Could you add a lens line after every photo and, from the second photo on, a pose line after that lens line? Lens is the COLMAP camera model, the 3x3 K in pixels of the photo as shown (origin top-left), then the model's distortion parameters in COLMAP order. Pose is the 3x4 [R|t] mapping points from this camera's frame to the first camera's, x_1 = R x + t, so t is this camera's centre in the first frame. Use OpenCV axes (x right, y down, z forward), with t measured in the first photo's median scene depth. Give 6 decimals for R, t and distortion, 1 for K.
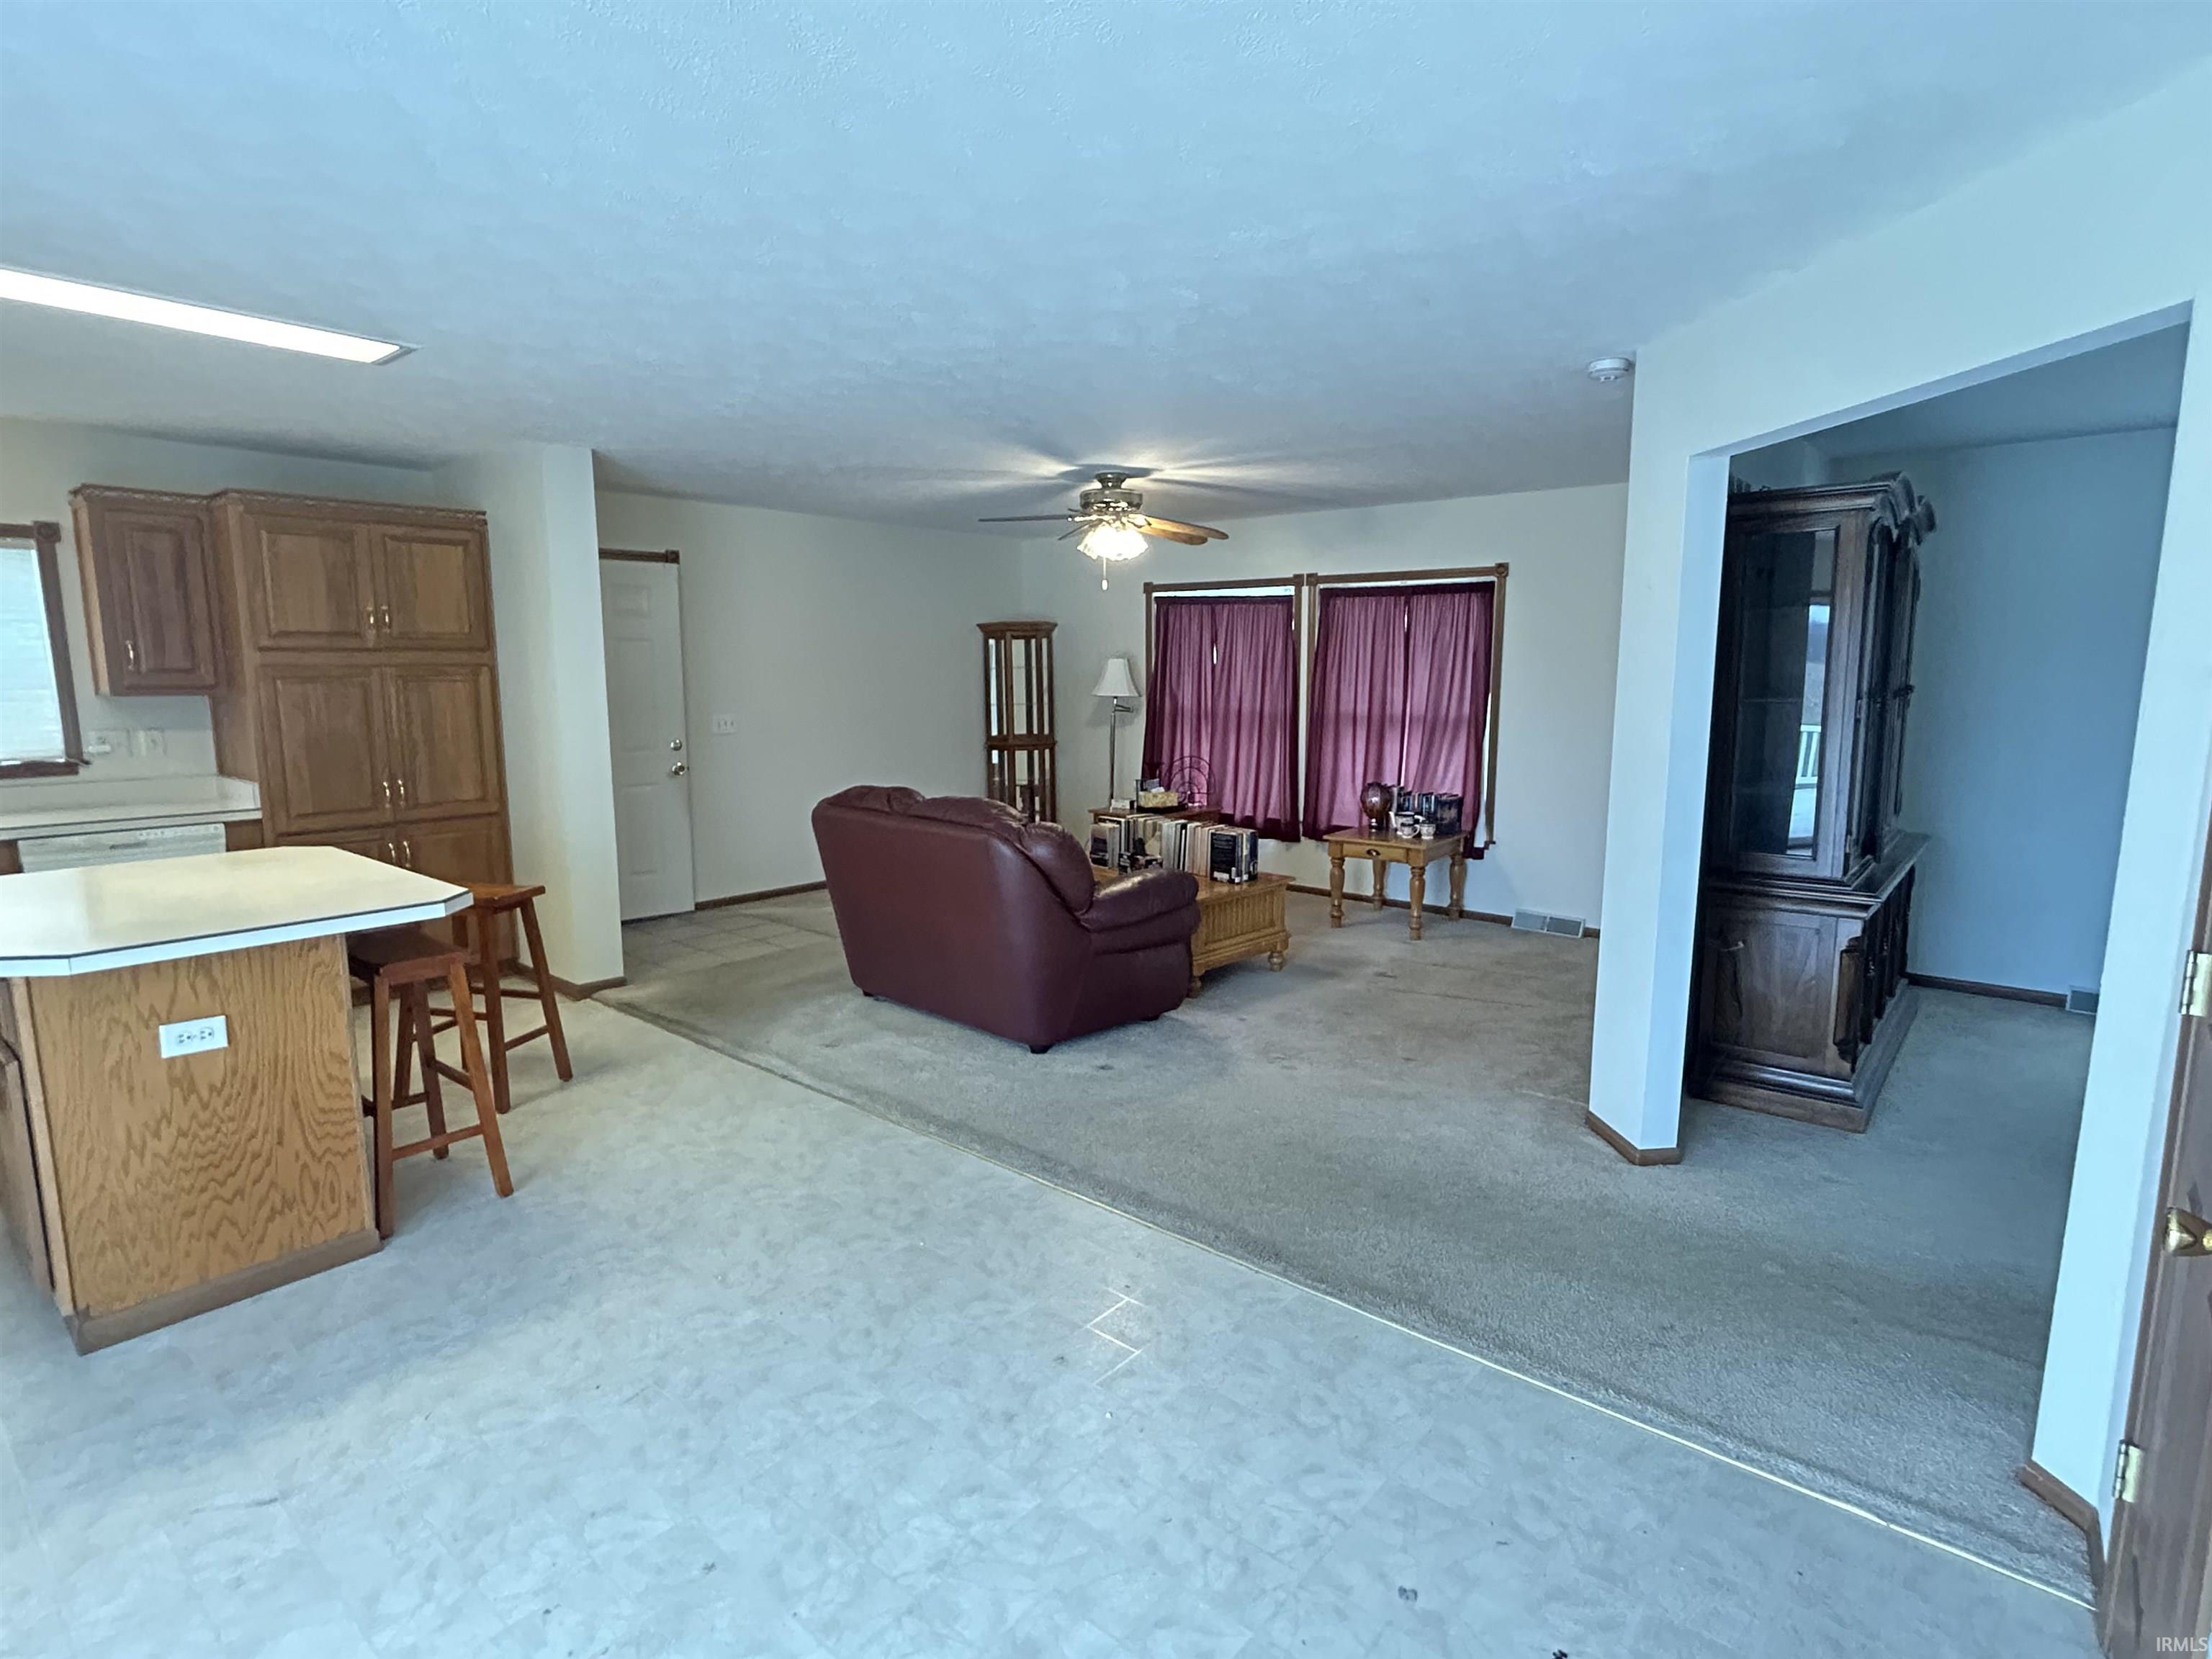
lens RADIAL K [[1135.3, 0, 1104.0], [0, 1135.3, 824.5], [0, 0, 1]] dist [-0.002623, 0.000553]
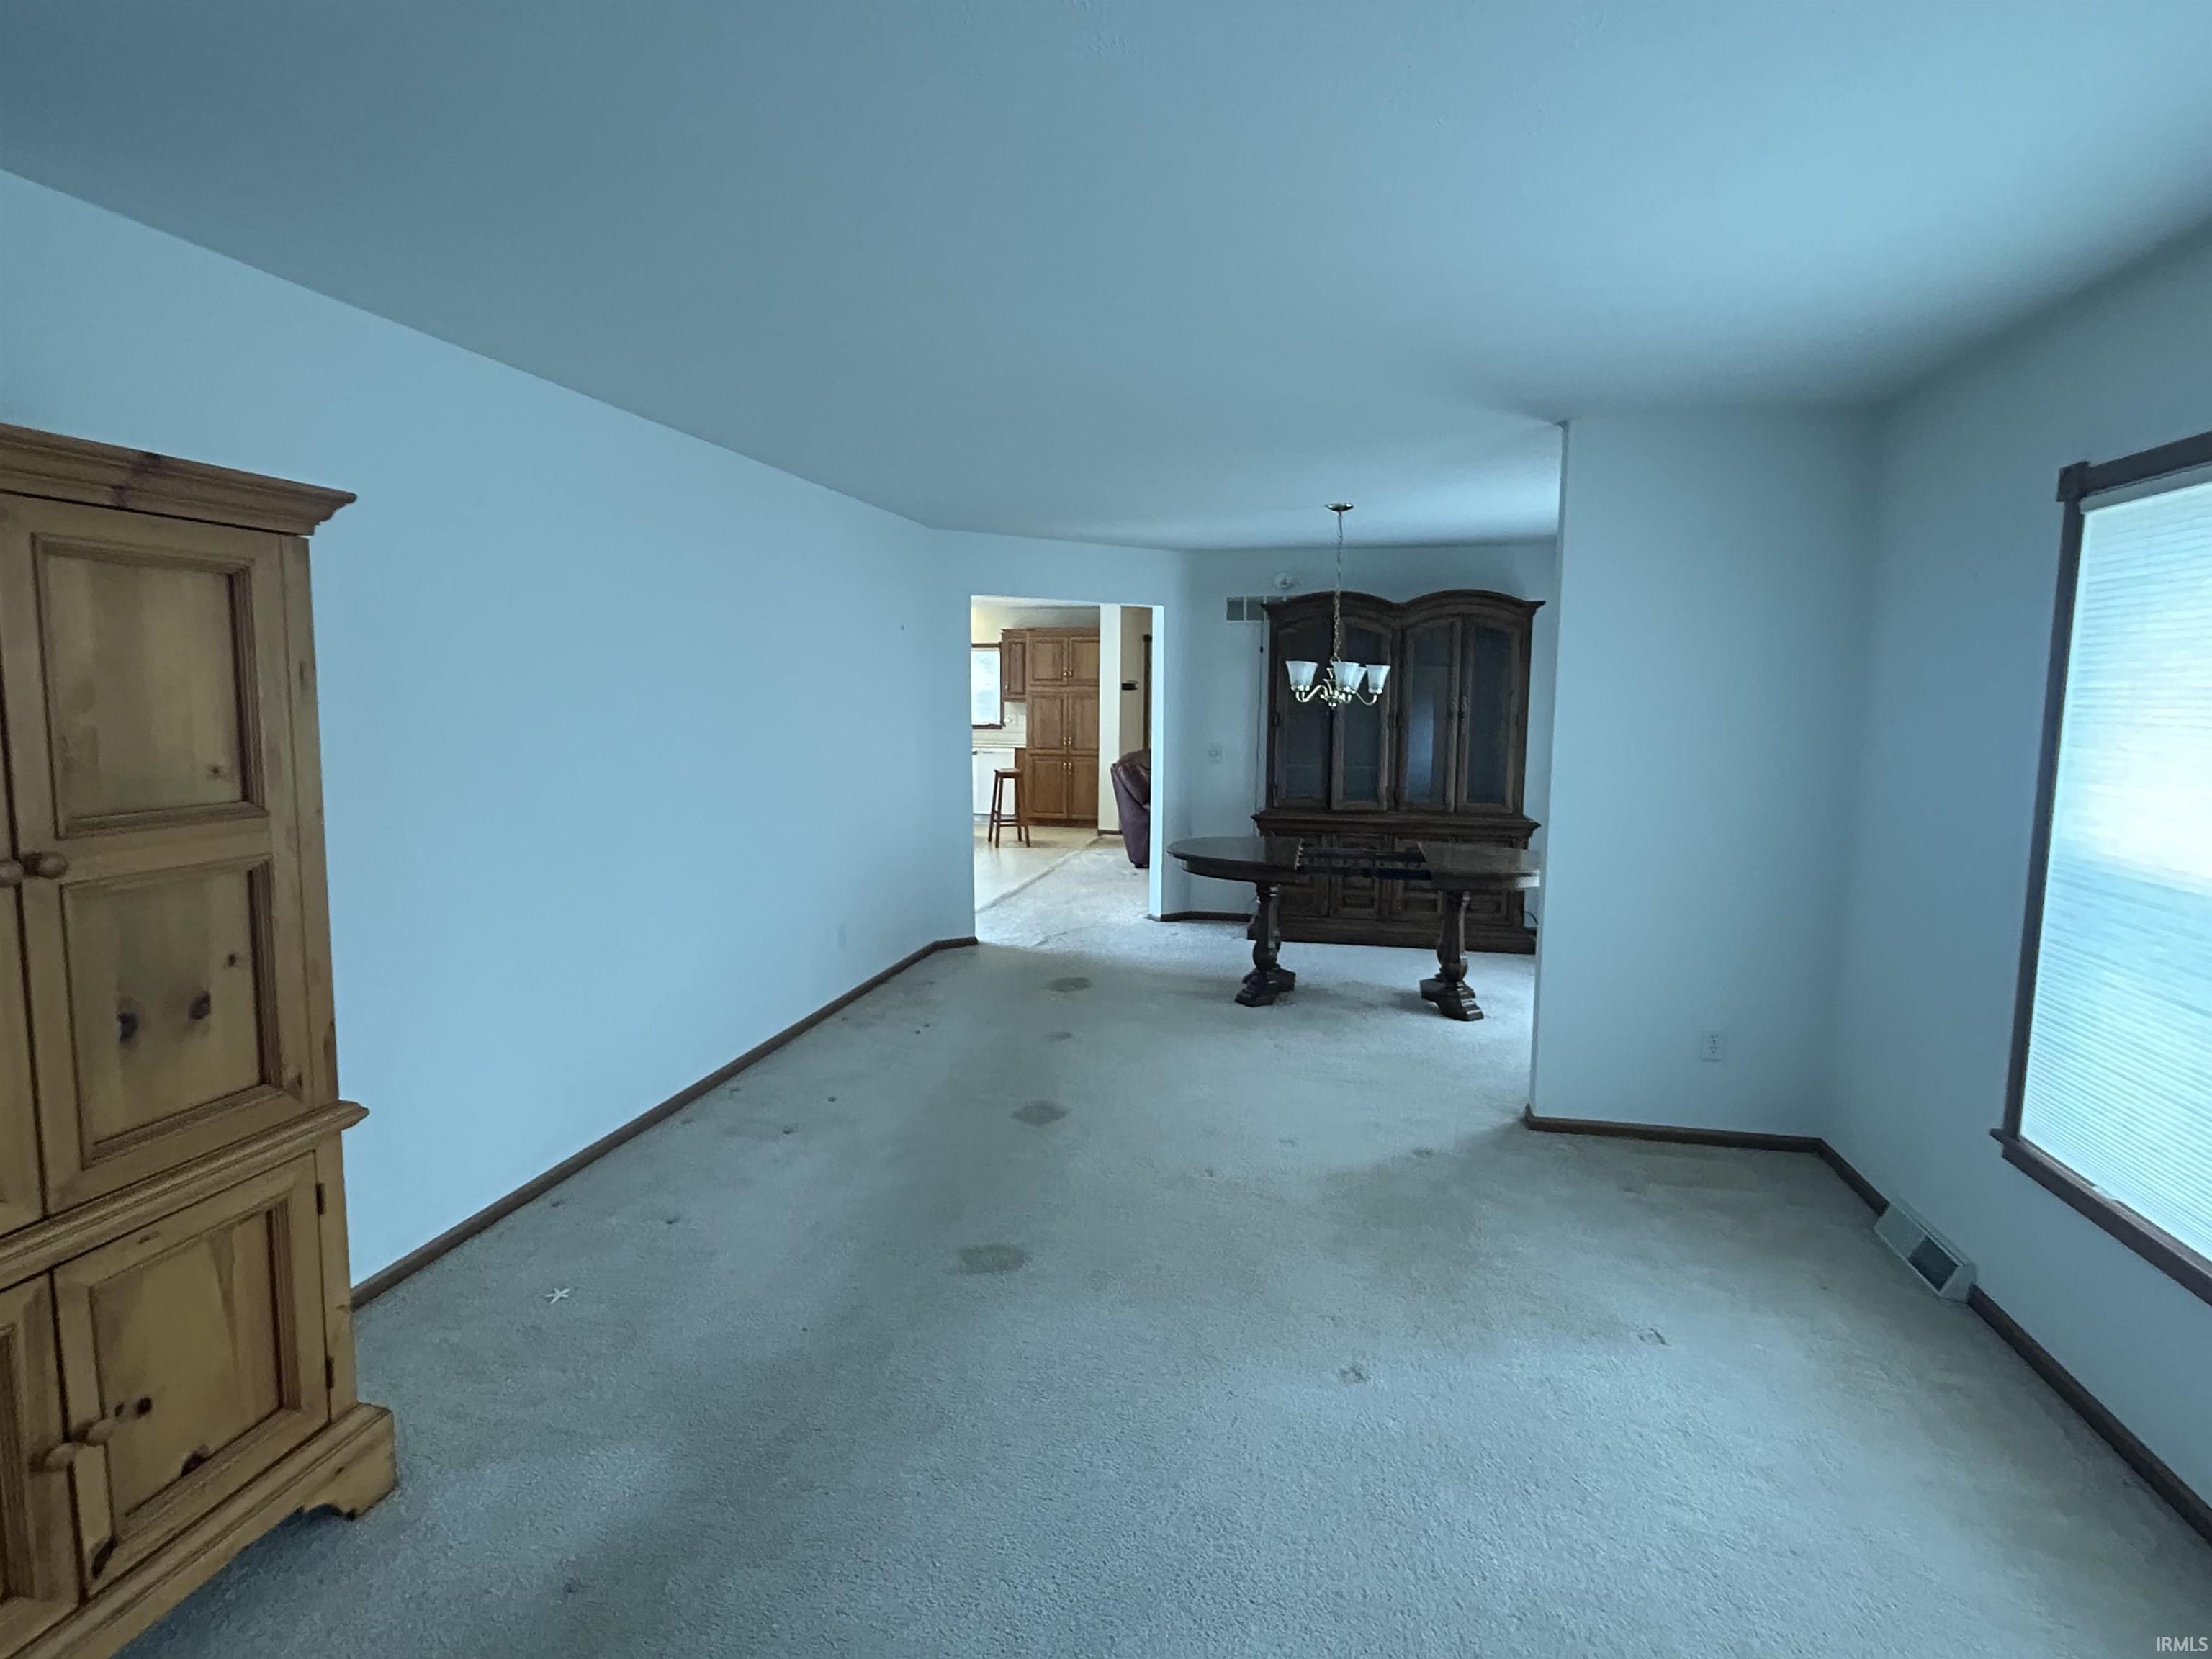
lens RADIAL K [[1135.3, 0, 1104.0], [0, 1135.3, 824.5], [0, 0, 1]] dist [-0.002623, 0.000553]
pose [[0.468882, 0.109742, -0.876417, 1.901667], [-0.128907, 0.990129, 0.055016, 0.002748], [0.873804, 0.087181, 0.478400, -0.127779]]
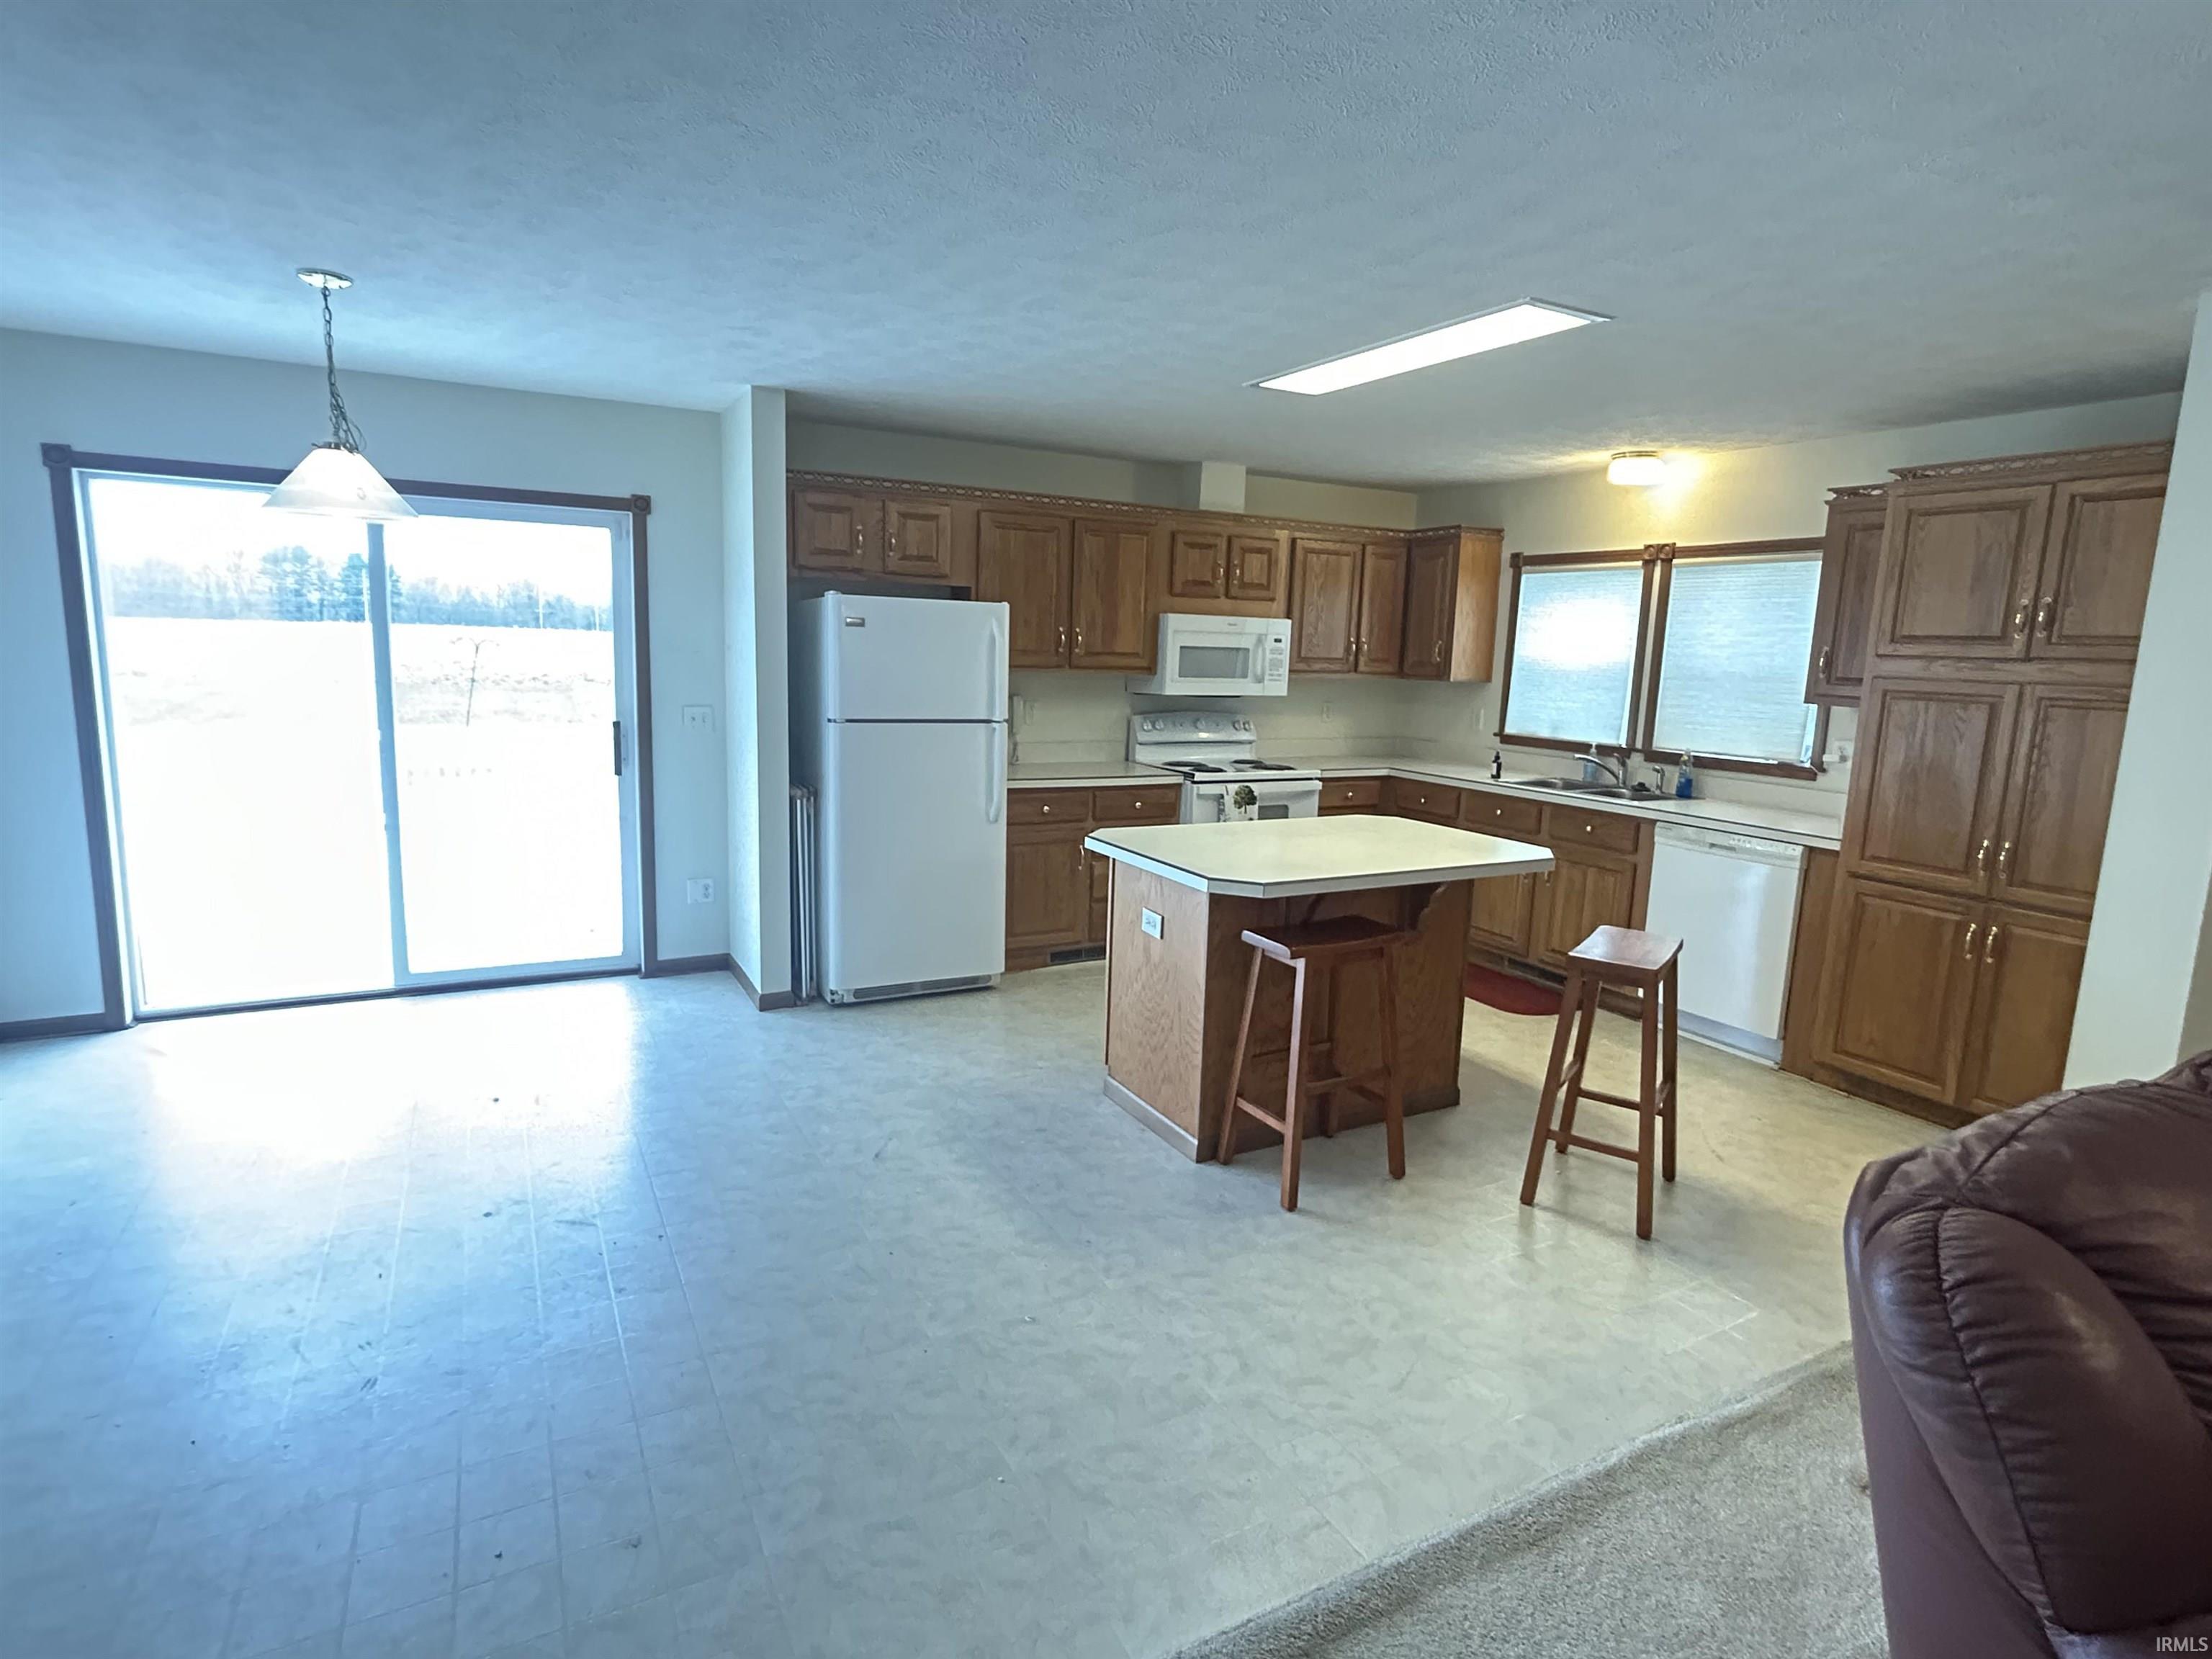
lens RADIAL K [[1136.1, 0, 1109.9], [0, 1136.1, 822.3], [0, 0, 1]] dist [-0.000344, -0.001482]
pose [[-0.363336, 0.133964, -0.921976, 0.285302], [-0.162375, 0.965357, 0.204256, -0.124199], [0.917399, 0.223919, -0.328997, 0.840421]]
